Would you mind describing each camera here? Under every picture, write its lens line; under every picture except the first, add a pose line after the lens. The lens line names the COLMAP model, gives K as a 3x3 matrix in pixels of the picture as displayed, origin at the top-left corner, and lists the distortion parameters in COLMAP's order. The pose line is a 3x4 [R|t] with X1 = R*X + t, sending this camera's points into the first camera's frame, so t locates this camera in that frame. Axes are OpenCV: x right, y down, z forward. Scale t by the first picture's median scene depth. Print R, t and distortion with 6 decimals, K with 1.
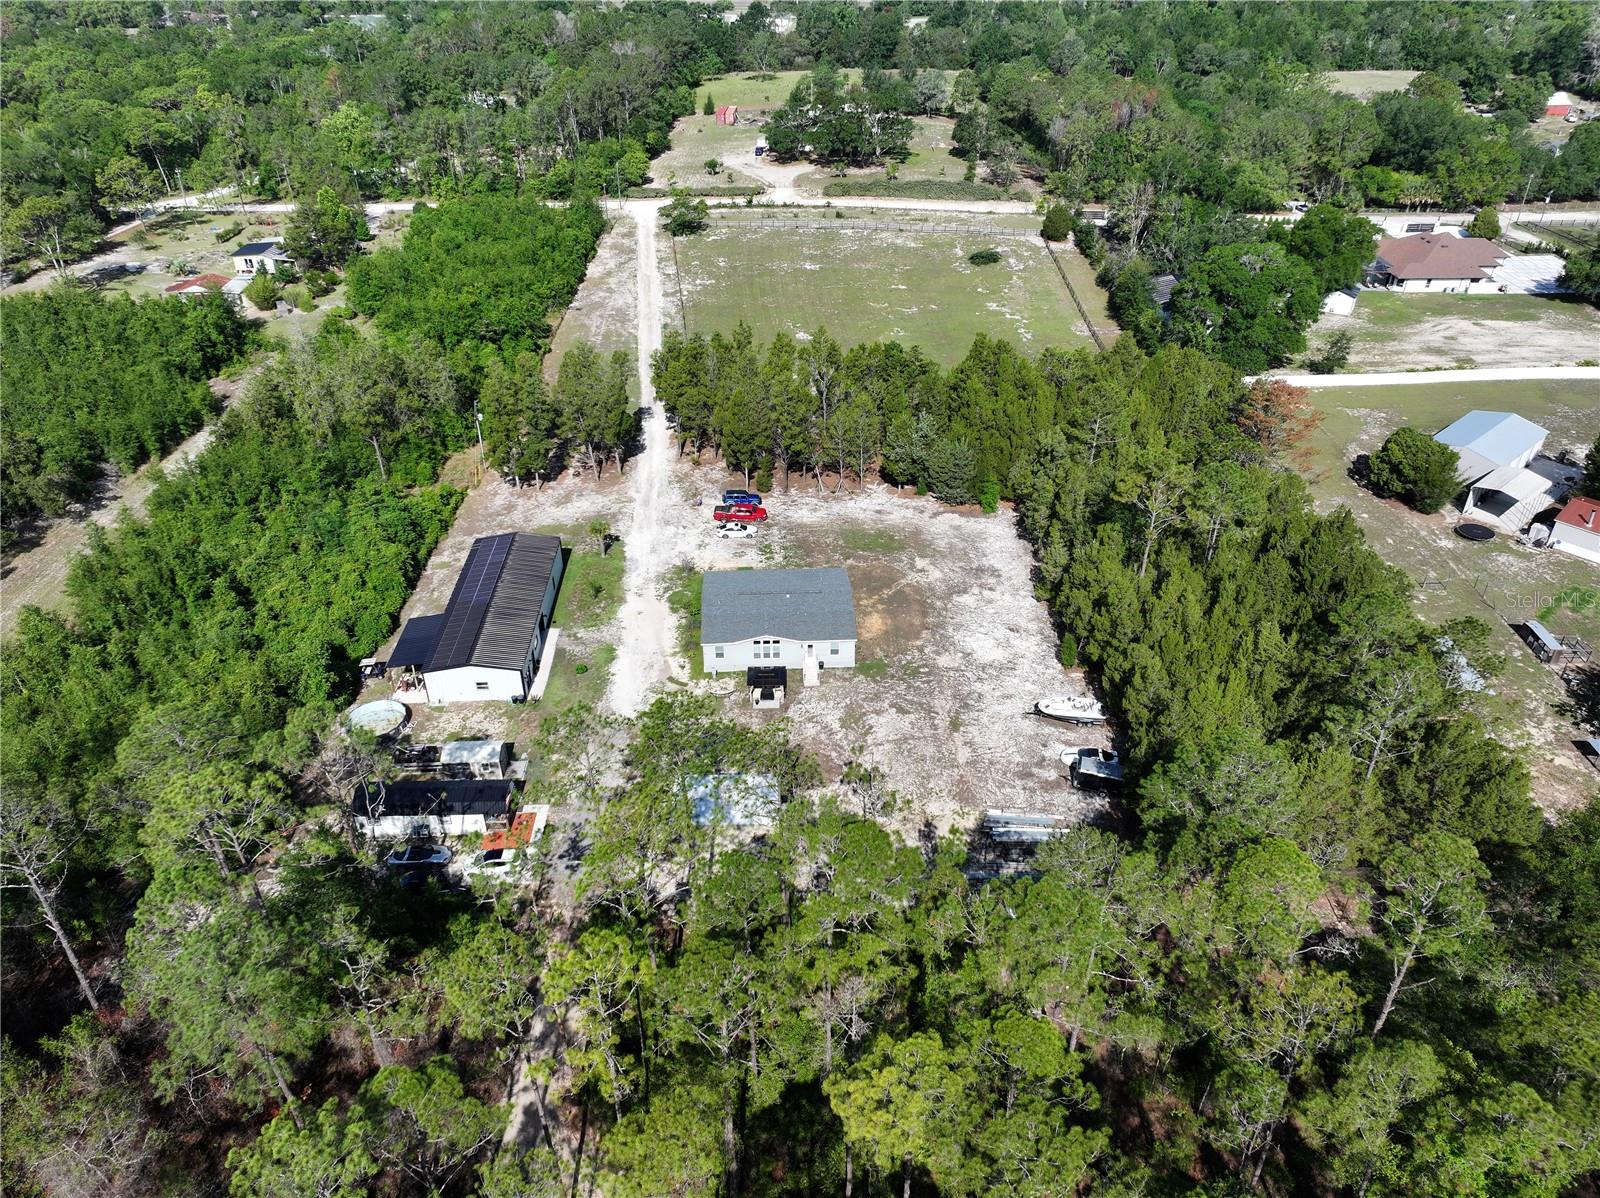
lens RADIAL K [[1096.8, 0, 805.5], [0, 1096.8, 623.5], [0, 0, 1]] dist [-0.001075, 0.010163]
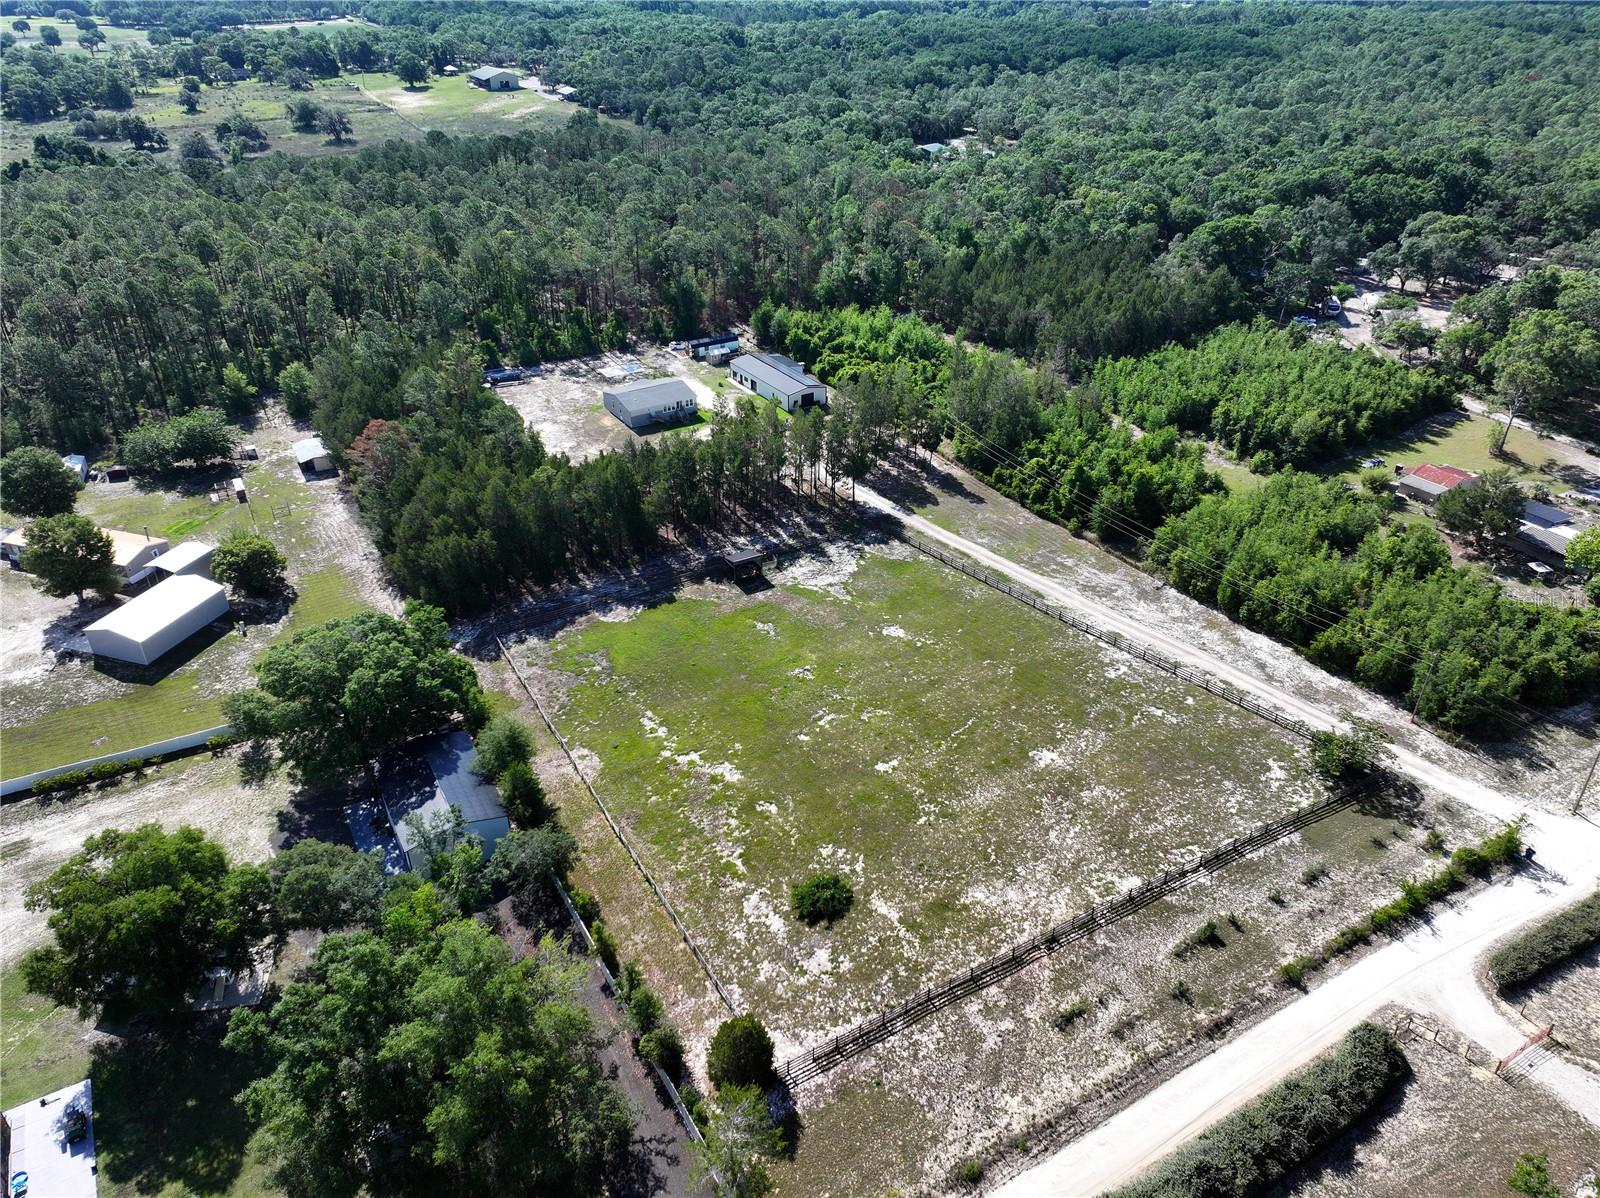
lens RADIAL K [[1118.5, 0, 800.0], [0, 1118.5, 599.0], [0, 0, 1]] dist [-0.002459, 0.019107]
pose [[-0.862763, 0.256787, -0.435547, 0.590419], [-0.292562, 0.449029, 0.844264, -1.350592], [0.412368, 0.855824, -0.312279, 1.692186]]
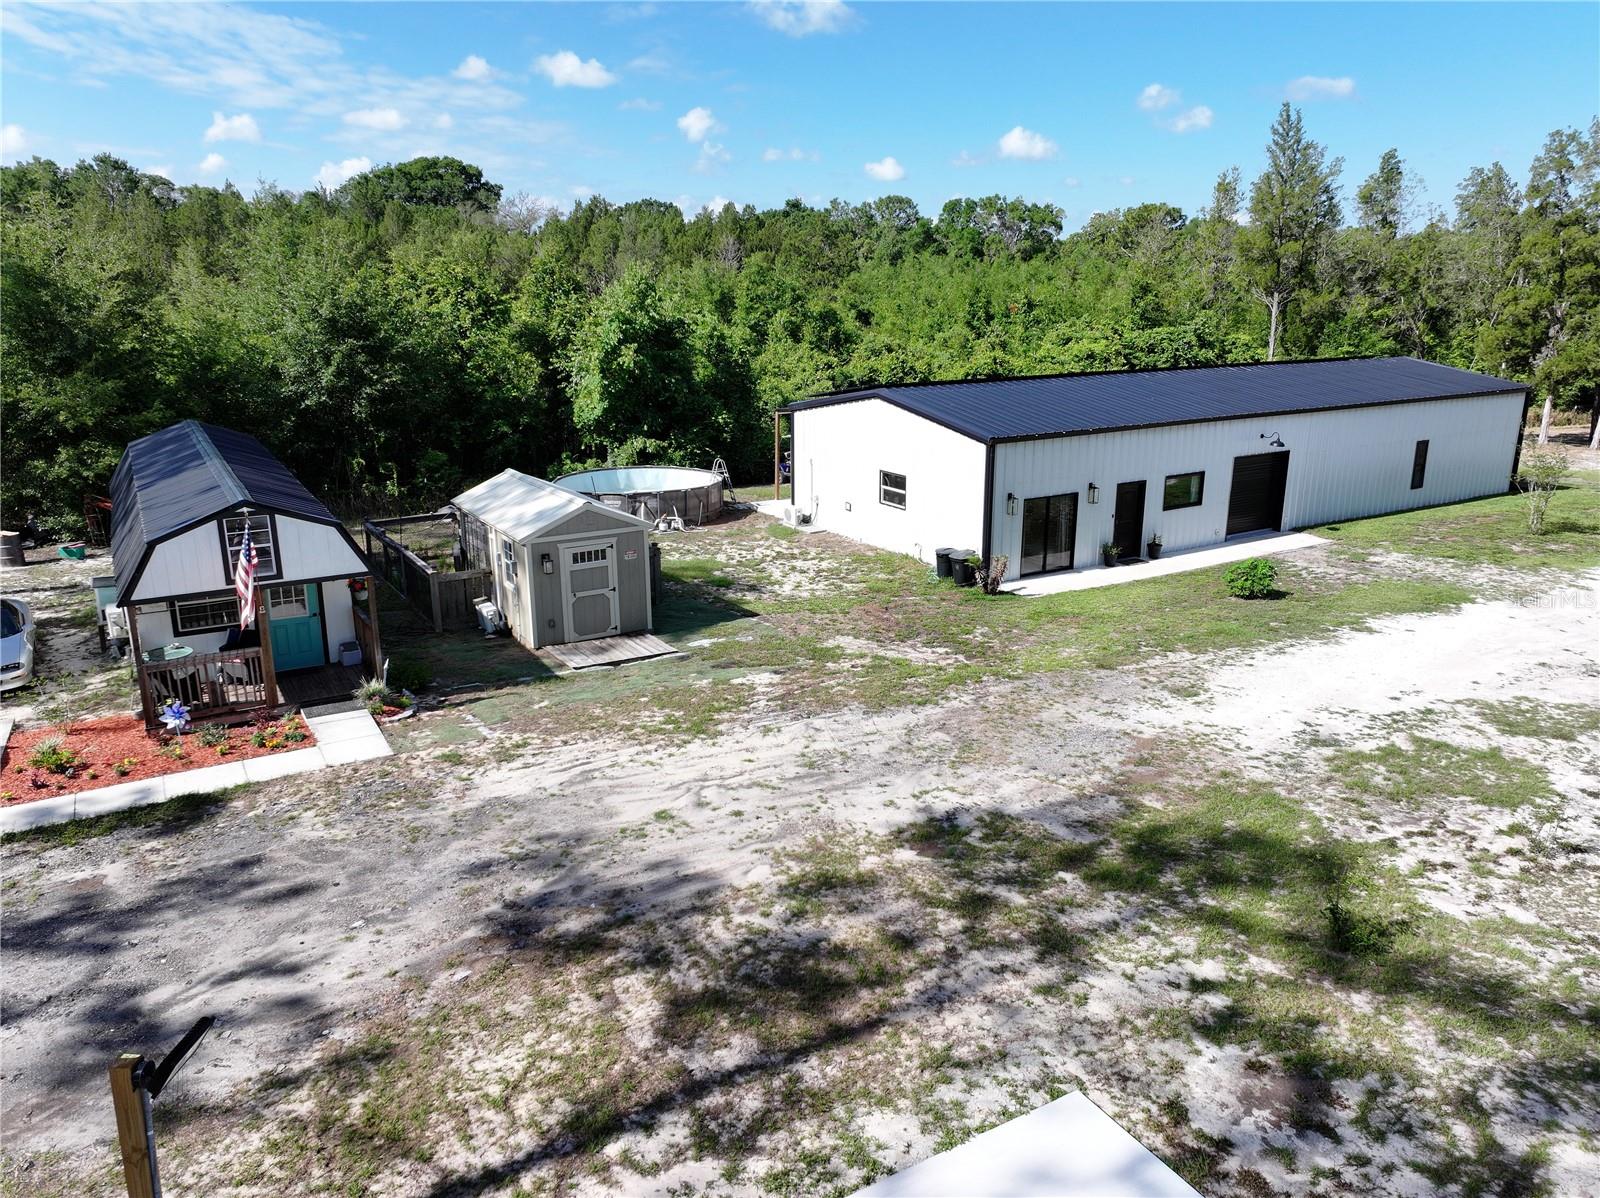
lens RADIAL K [[1118.5, 0, 800.0], [0, 1118.5, 599.0], [0, 0, 1]] dist [-0.002459, 0.019107]
pose [[0.493605, 0.229691, -0.838806, -0.040373], [-0.493755, 0.867992, -0.052872, 0.083467], [0.715933, 0.440263, 0.541856, 0.636594]]
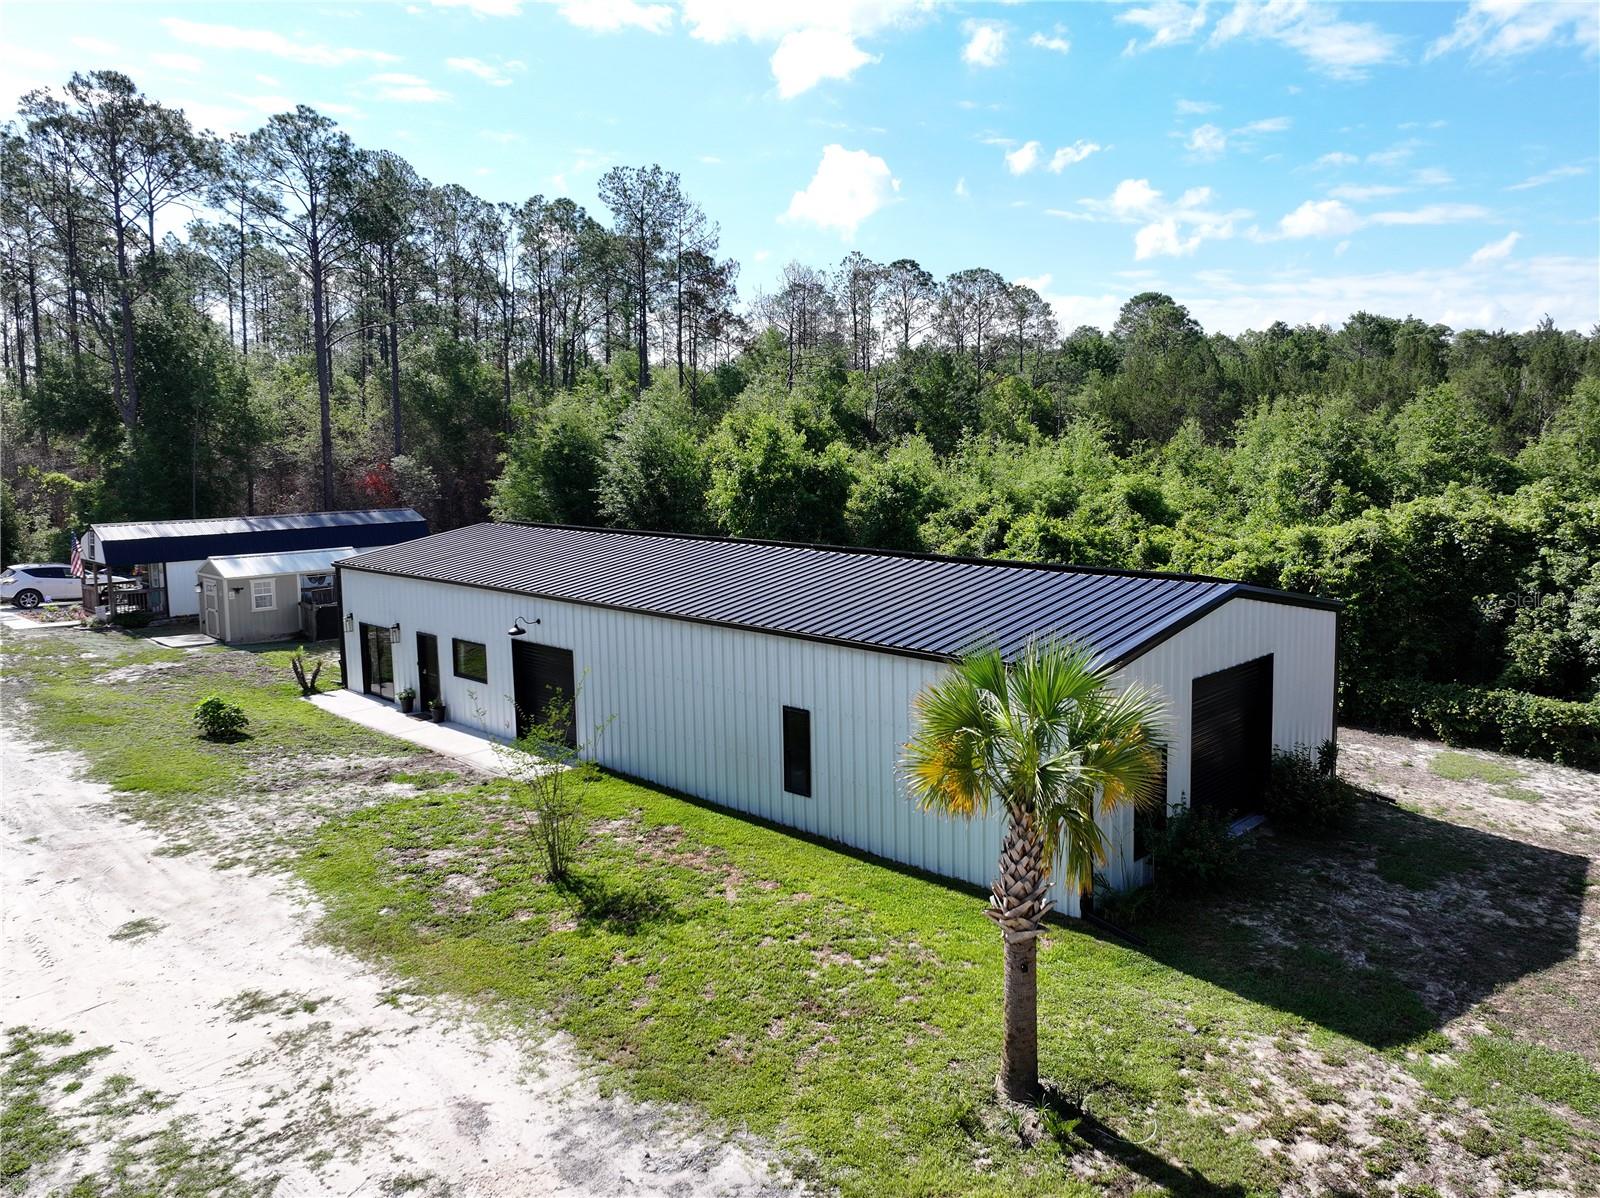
lens RADIAL K [[1167.8, 0, 828.0], [0, 1167.8, 577.3], [0, 0, 1]] dist [-0.007218, 0.024943]
pose [[-0.713843, 0.086976, -0.694884, -0.099138], [-0.391868, 0.772759, 0.499283, -0.126747], [0.580403, 0.628712, -0.517545, 0.941573]]
